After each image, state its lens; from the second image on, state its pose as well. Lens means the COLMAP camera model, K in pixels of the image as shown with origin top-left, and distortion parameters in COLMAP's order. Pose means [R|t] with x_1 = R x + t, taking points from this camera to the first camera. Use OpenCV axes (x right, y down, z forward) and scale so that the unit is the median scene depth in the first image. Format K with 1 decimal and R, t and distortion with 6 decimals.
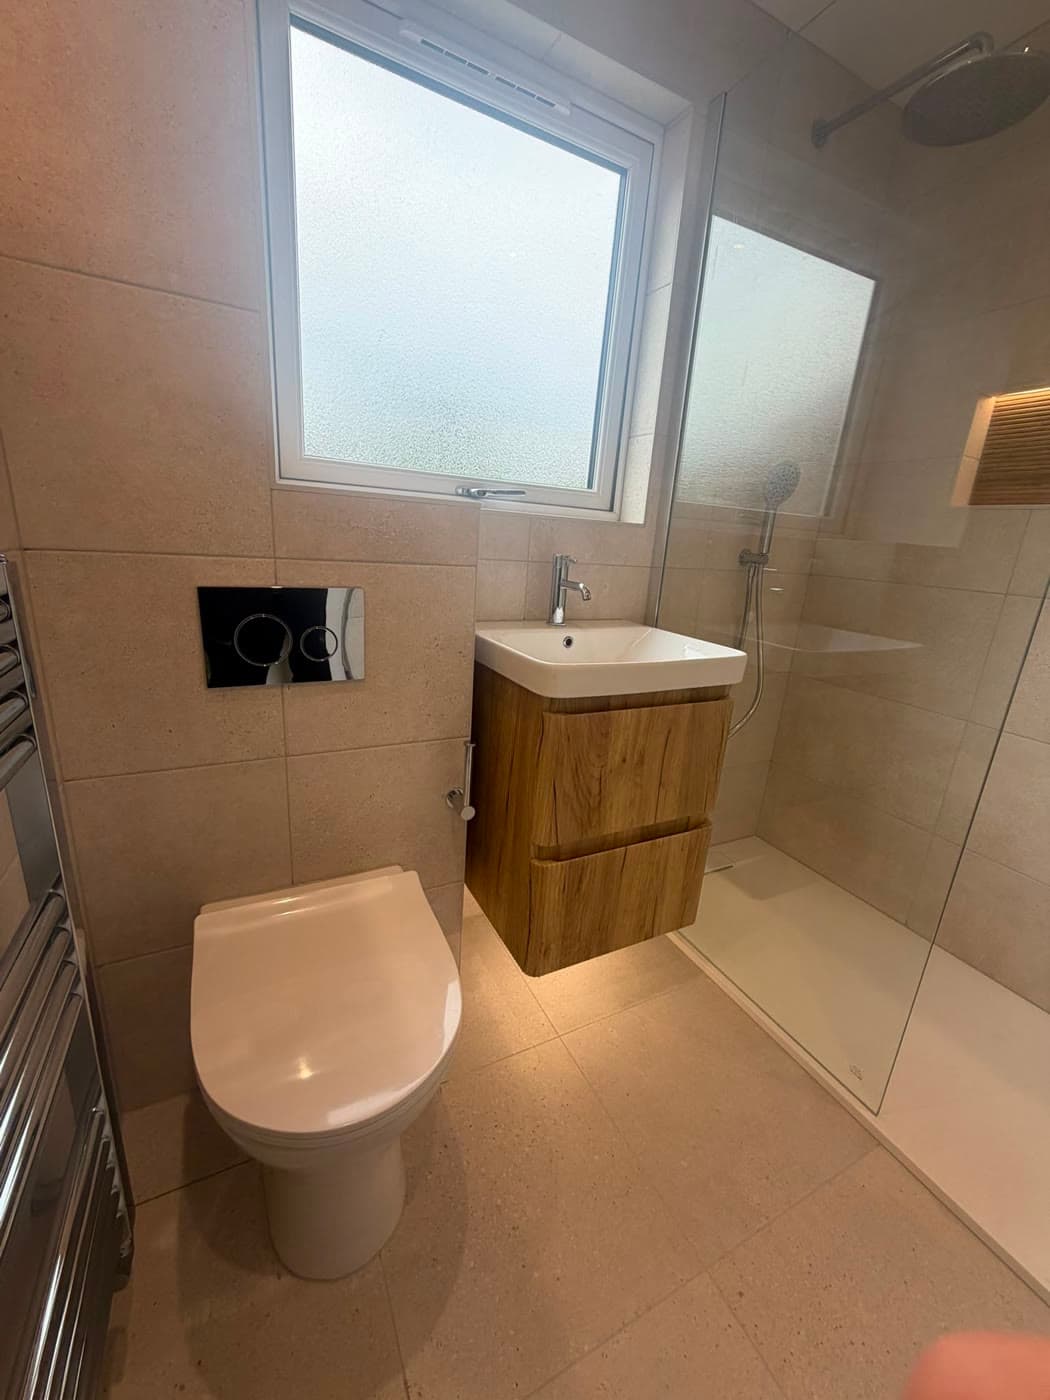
lens RADIAL K [[560.8, 0, 520.9], [0, 560.8, 699.6], [0, 0, 1]] dist [-0.000821, 0.000237]
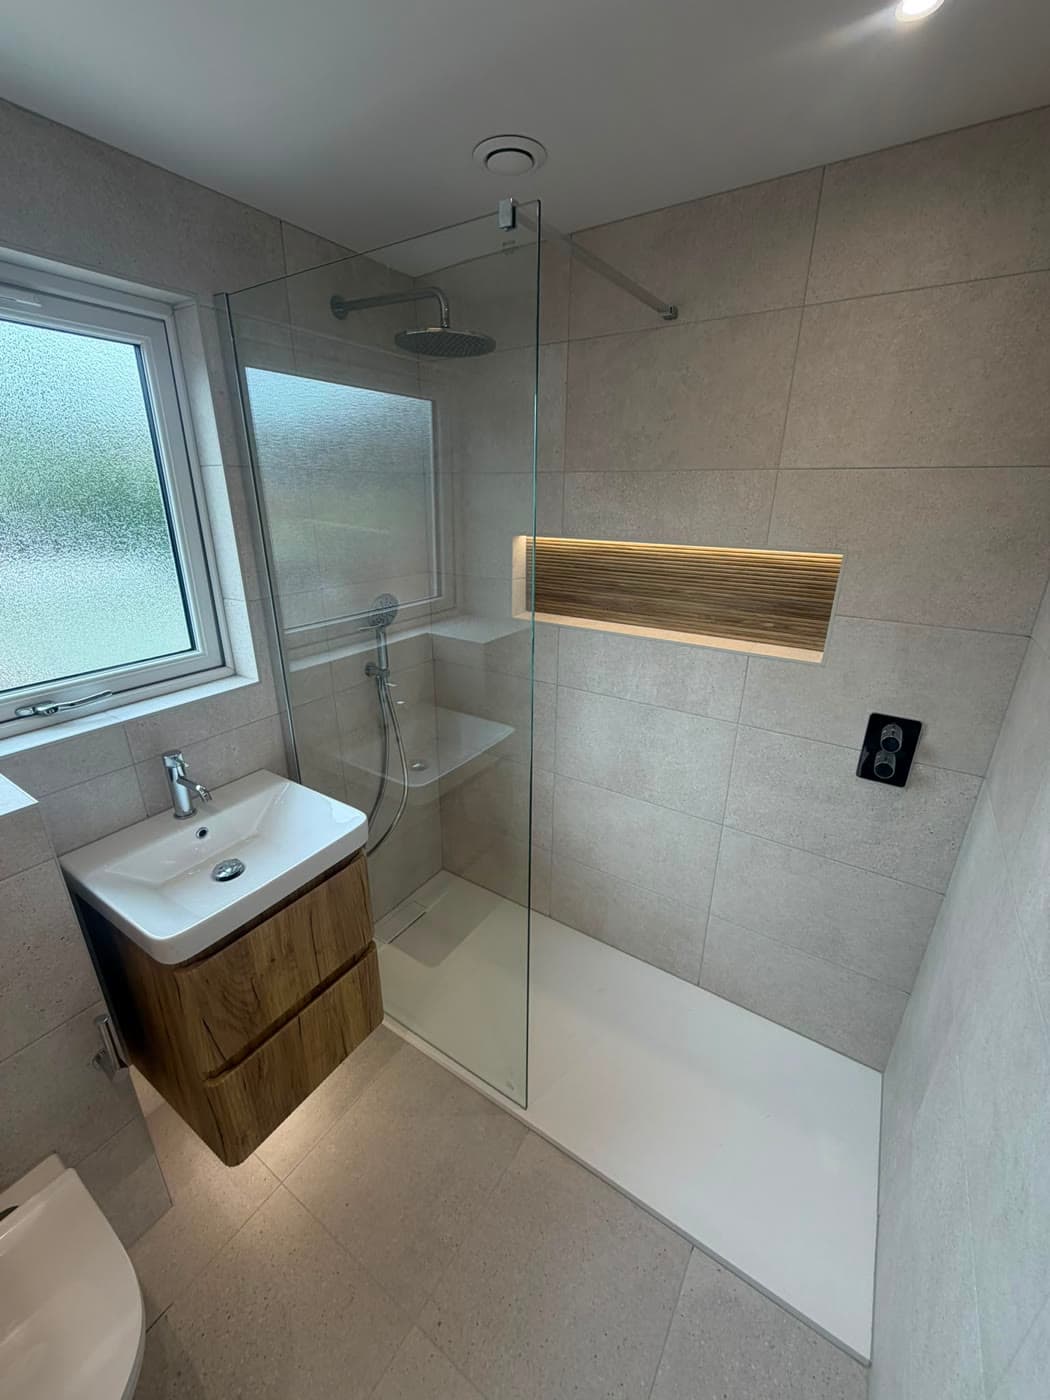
lens RADIAL K [[560.8, 0, 524.4], [0, 560.8, 698.1], [0, 0, 1]] dist [-0.000821, 0.000237]
pose [[0.863758, -0.228831, 0.448953, 0.211712], [0.185974, 0.972810, 0.138039, -0.416480], [-0.468333, -0.035739, 0.882829, -0.187179]]
